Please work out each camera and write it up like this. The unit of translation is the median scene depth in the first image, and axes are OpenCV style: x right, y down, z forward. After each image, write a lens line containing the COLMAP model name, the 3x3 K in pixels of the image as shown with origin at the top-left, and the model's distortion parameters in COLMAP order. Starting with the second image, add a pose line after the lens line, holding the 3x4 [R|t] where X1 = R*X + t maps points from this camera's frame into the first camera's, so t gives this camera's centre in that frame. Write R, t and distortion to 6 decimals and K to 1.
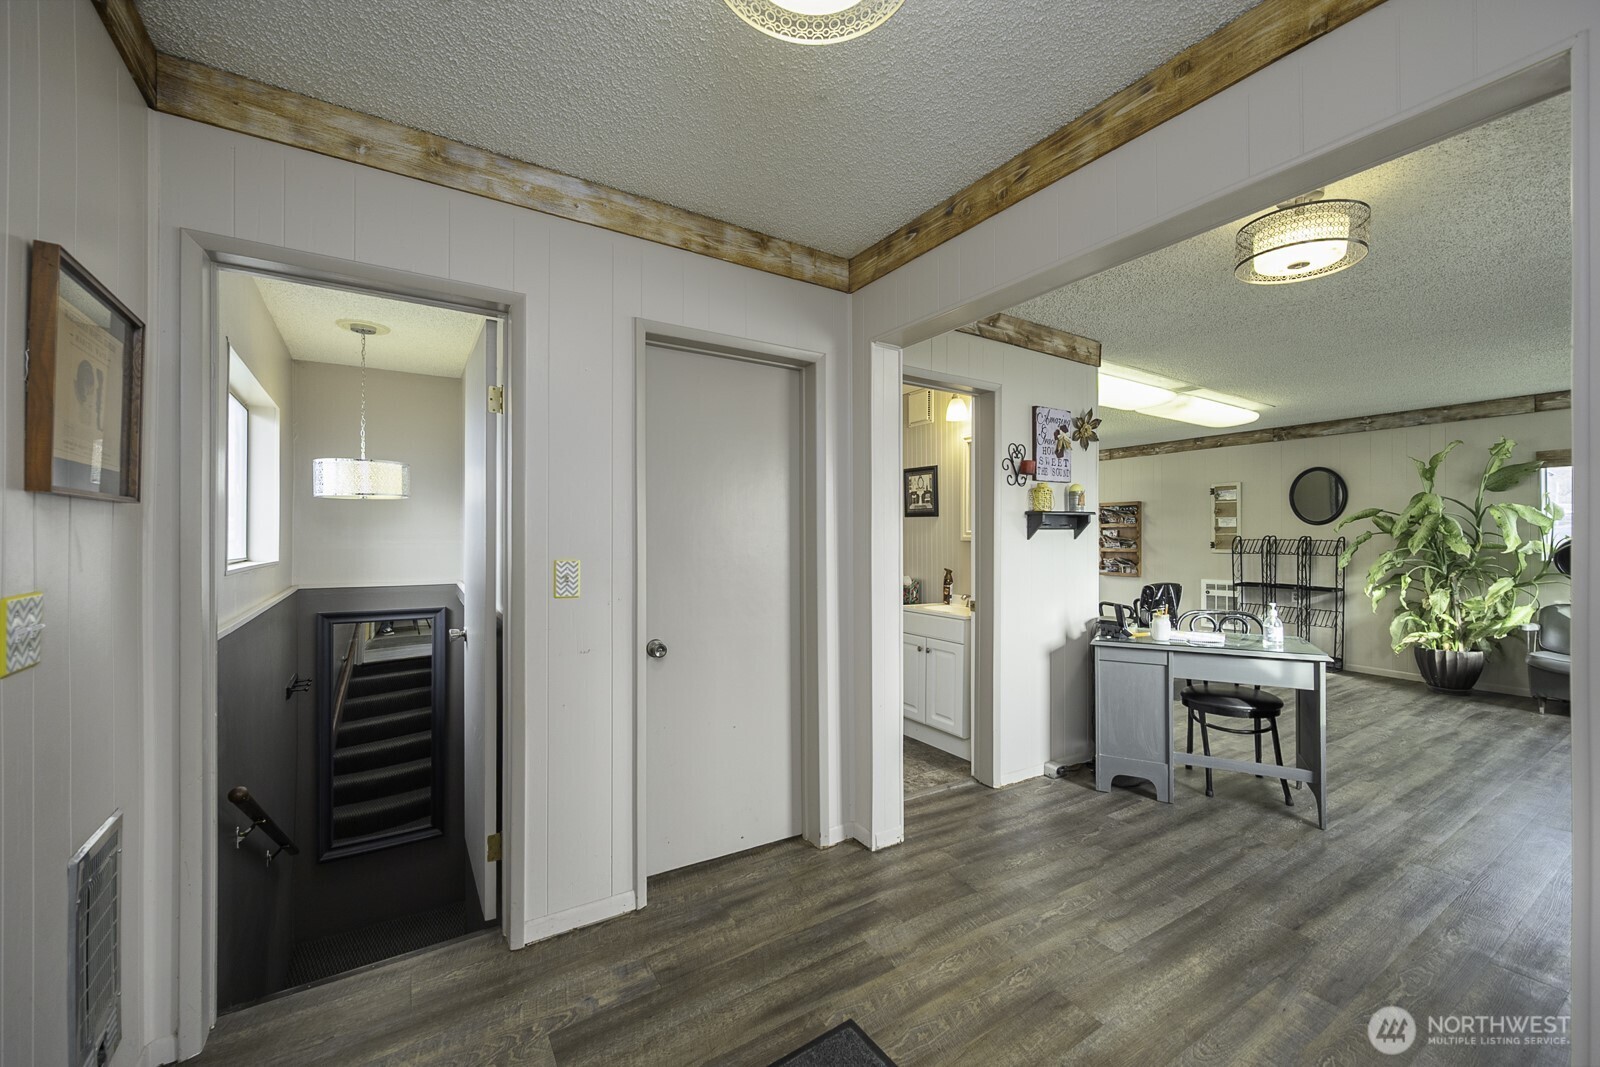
lens RADIAL K [[659.4, 0, 816.1], [0, 659.4, 536.4], [0, 0, 1]] dist [-0.003680, 0.003587]
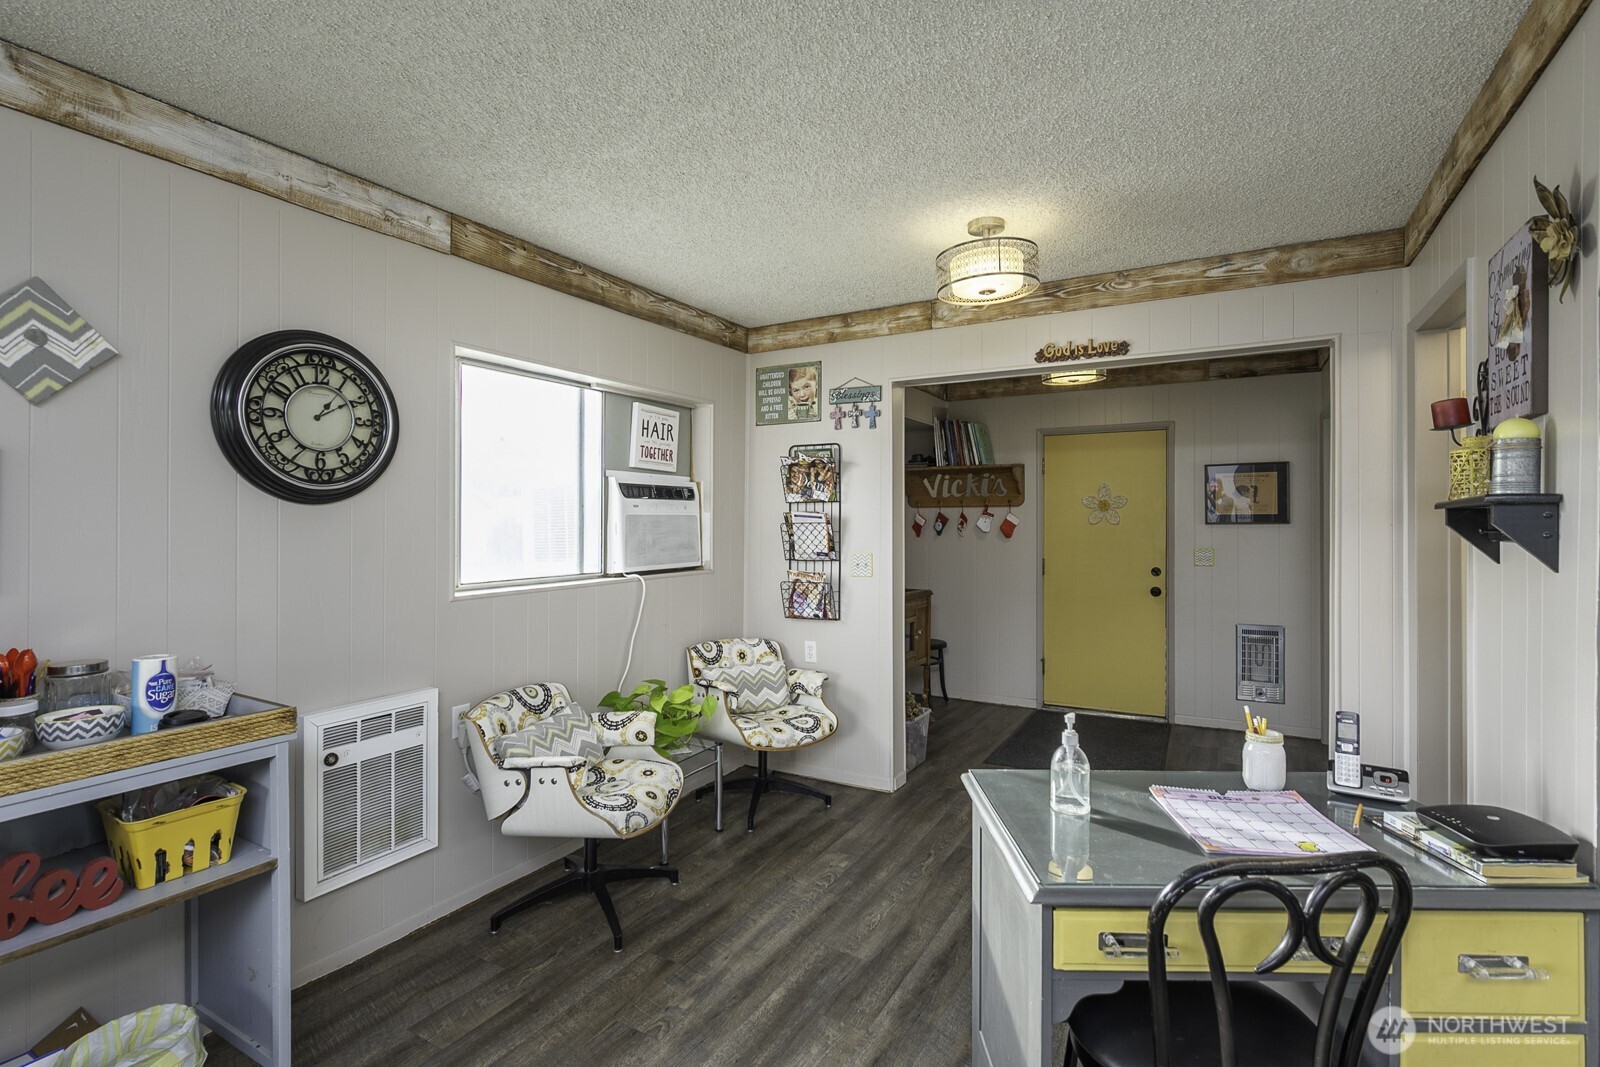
lens RADIAL K [[750.7, 0, 828.0], [0, 750.7, 522.5], [0, 0, 1]] dist [-0.002854, 0.002273]
pose [[-0.877794, 0.001679, -0.479035, 0.654342], [0.002876, 0.999994, -0.001765, -0.015722], [0.479030, -0.002927, -0.877794, 0.831204]]
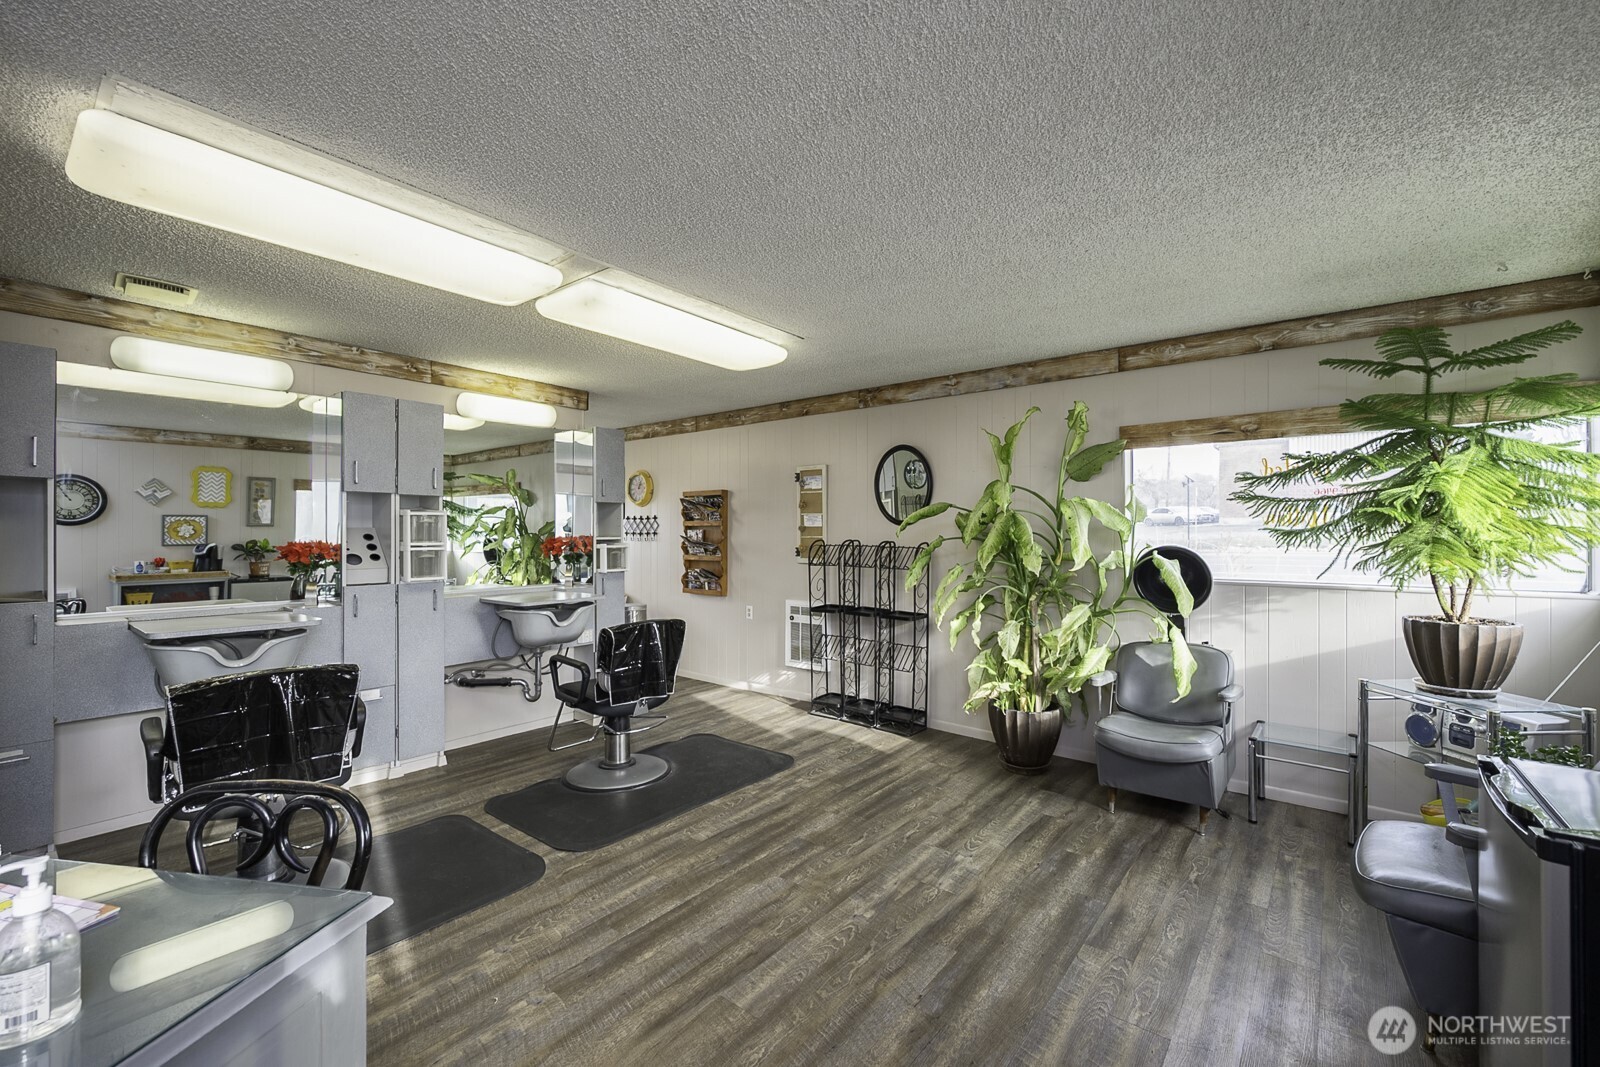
lens RADIAL K [[659.4, 0, 839.2], [0, 659.4, 532.6], [0, 0, 1]] dist [-0.003680, 0.003587]
pose [[0.943443, 0.003637, 0.331515, 0.555956], [-0.004191, 0.999991, 0.000956, -0.012050], [-0.331509, -0.002291, 0.943449, 0.417340]]
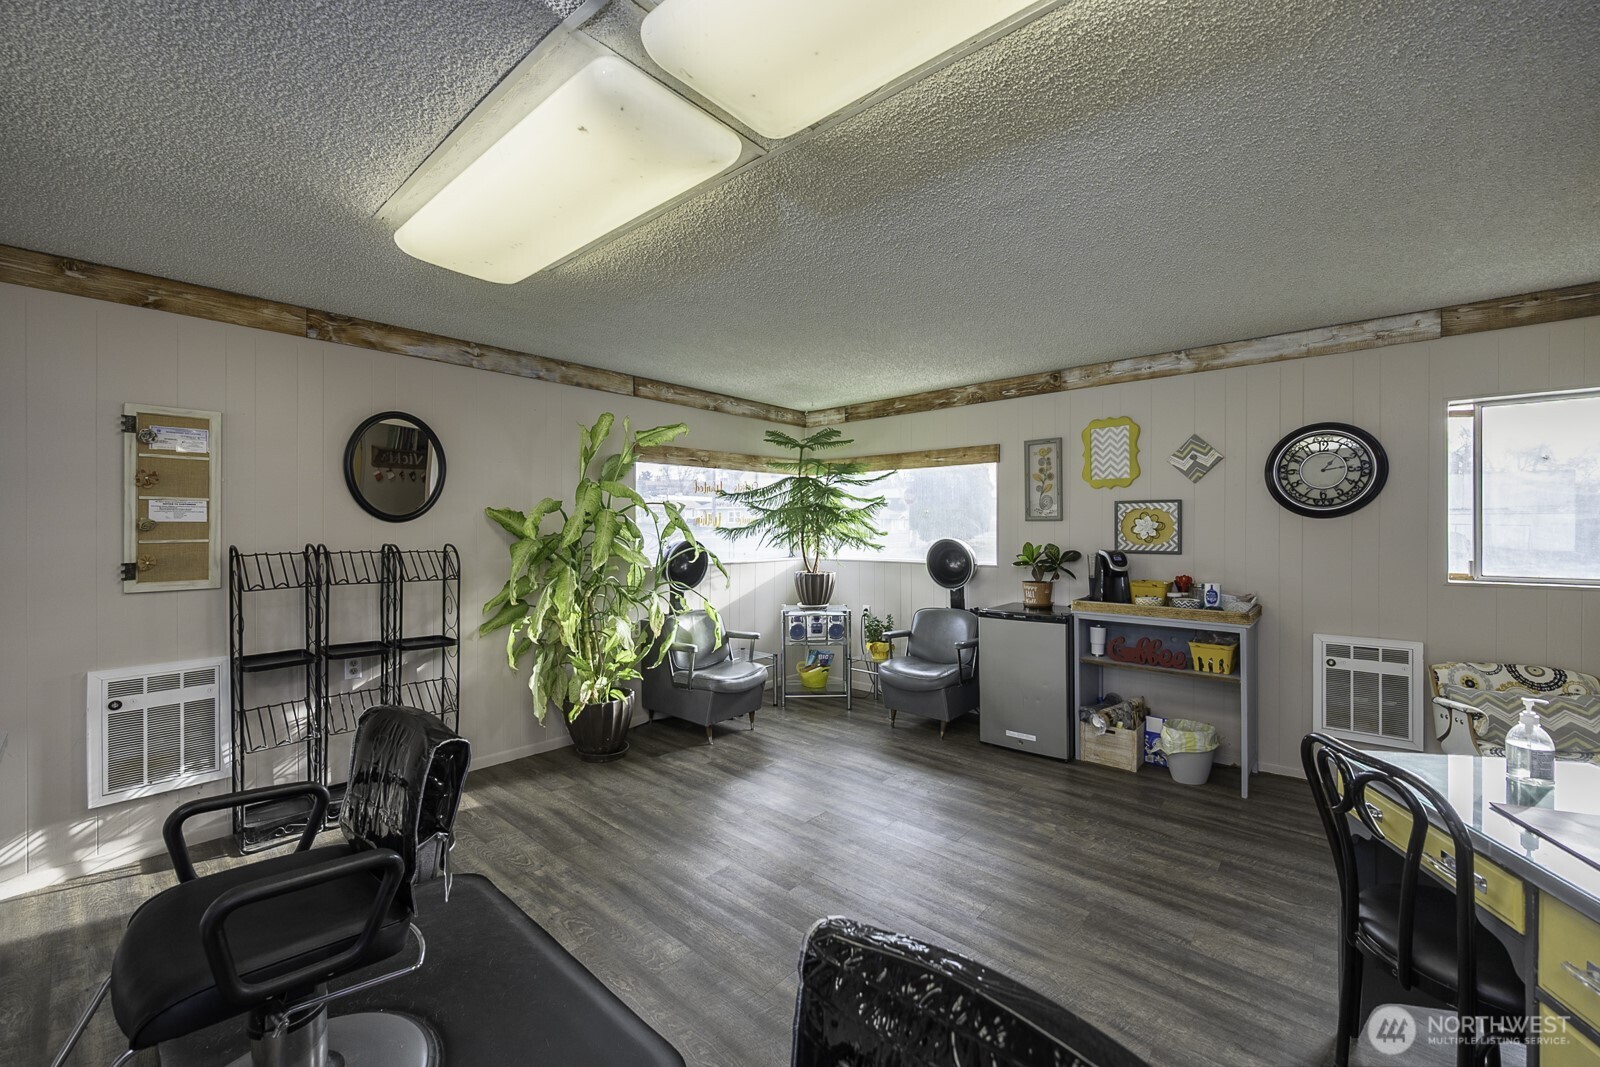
lens RADIAL K [[659.4, 0, 774.5], [0, 659.4, 525.4], [0, 0, 1]] dist [-0.003680, 0.003587]
pose [[-0.261246, 0.004522, 0.965262, 0.213409], [-0.002370, 0.999983, -0.005326, -0.015540], [-0.965269, -0.003679, -0.261231, 1.030004]]
